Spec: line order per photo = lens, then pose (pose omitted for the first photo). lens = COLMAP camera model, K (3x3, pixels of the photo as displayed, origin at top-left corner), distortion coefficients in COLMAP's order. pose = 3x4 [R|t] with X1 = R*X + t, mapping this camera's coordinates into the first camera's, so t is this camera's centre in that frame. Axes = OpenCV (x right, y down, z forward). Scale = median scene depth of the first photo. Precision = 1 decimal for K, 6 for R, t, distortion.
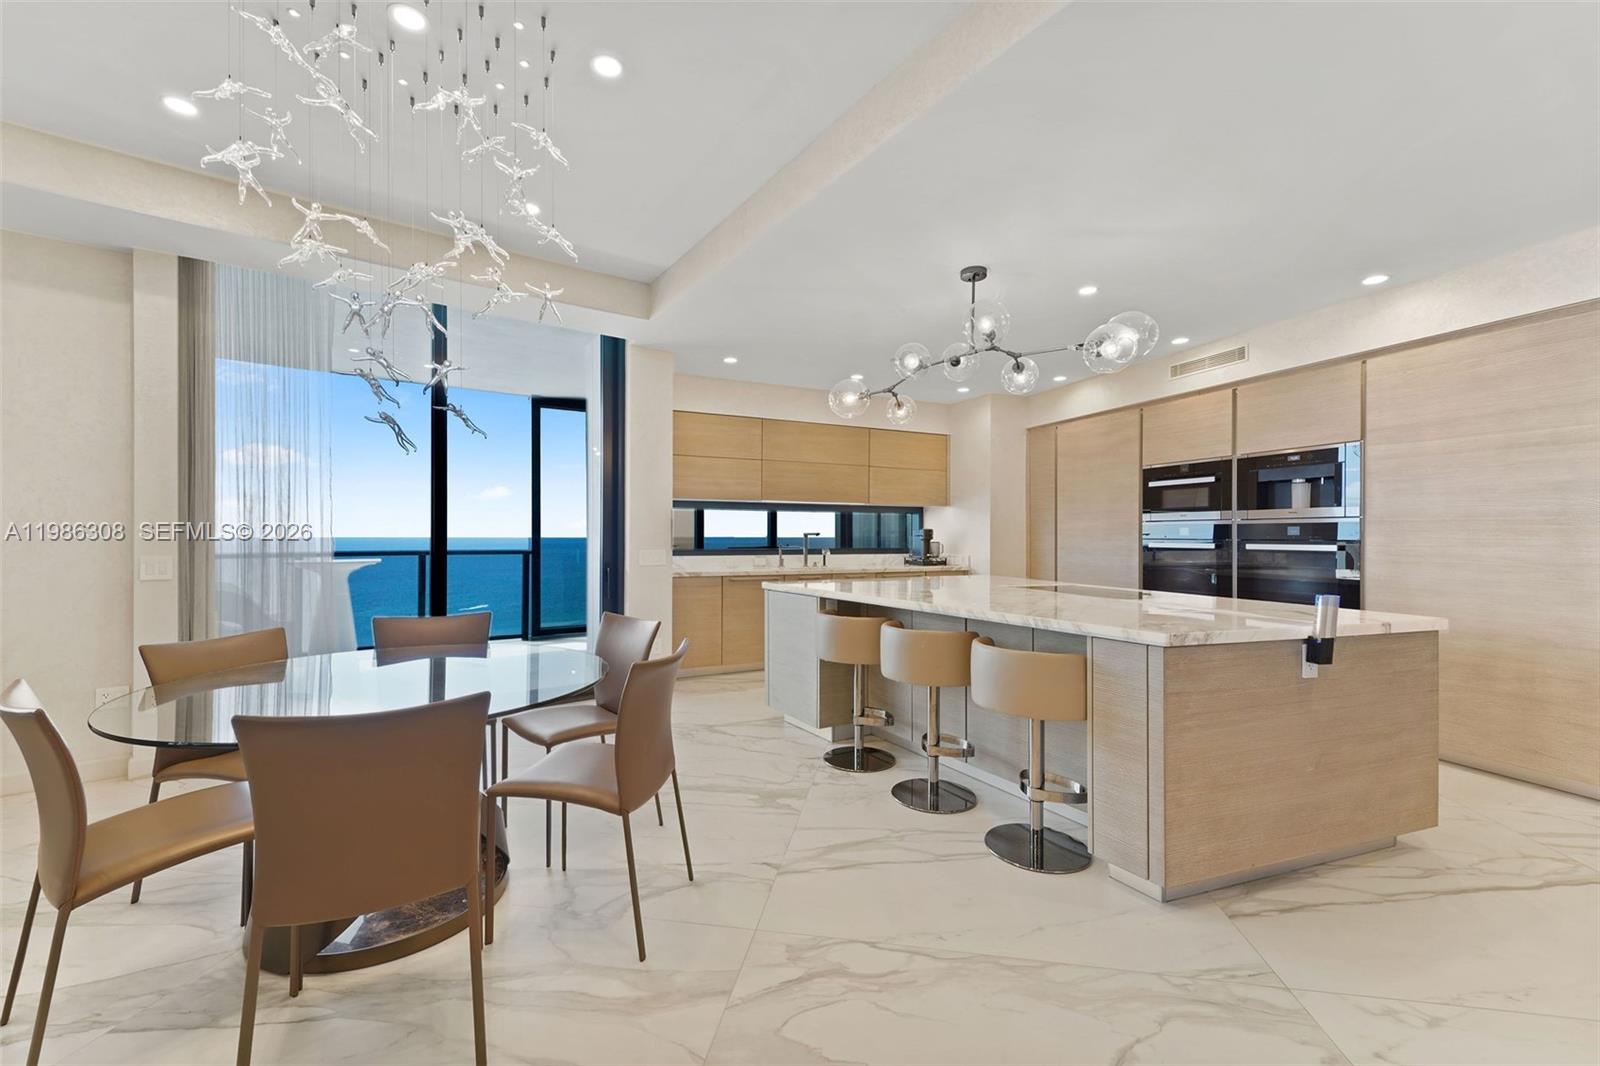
lens RADIAL K [[644.9, 0, 797.2], [0, 644.9, 536.7], [0, 0, 1]] dist [0.009645, -0.001191]
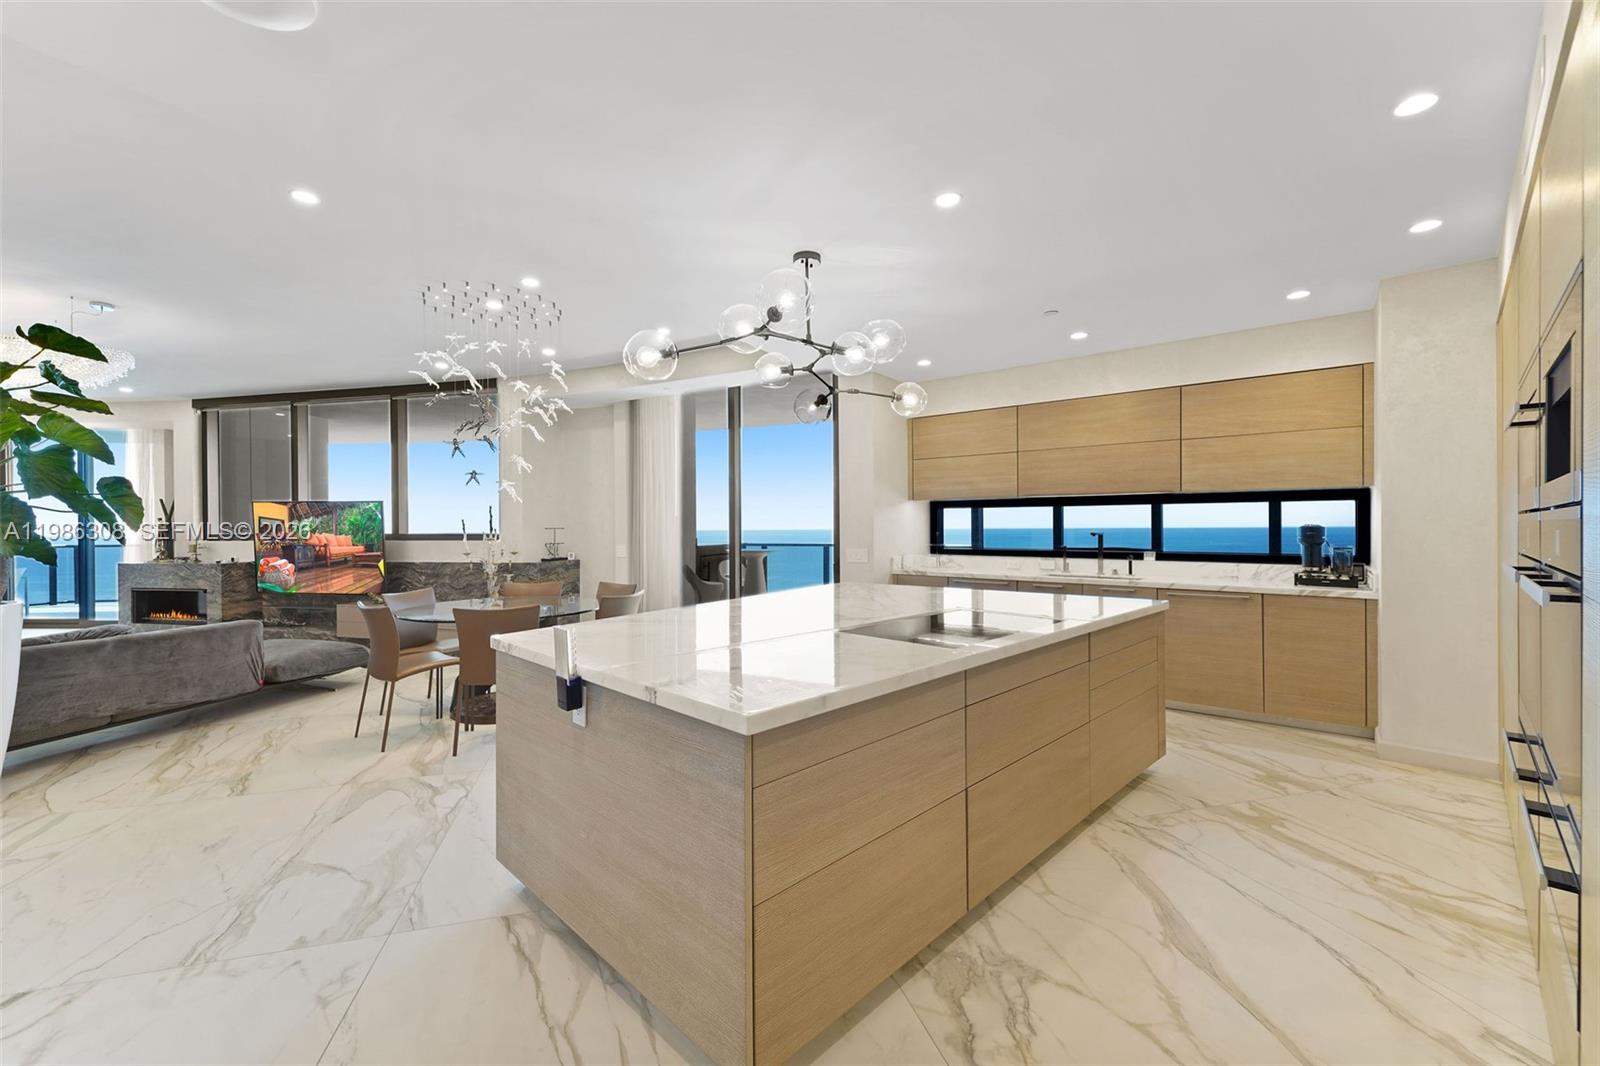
lens RADIAL K [[644.9, 0, 805.8], [0, 644.9, 529.8], [0, 0, 1]] dist [0.009645, -0.001191]
pose [[0.455257, 0.005699, -0.890342, 0.842167], [-0.002351, 0.999984, 0.005198, -0.018875], [0.890357, -0.000273, 0.455263, 0.446236]]
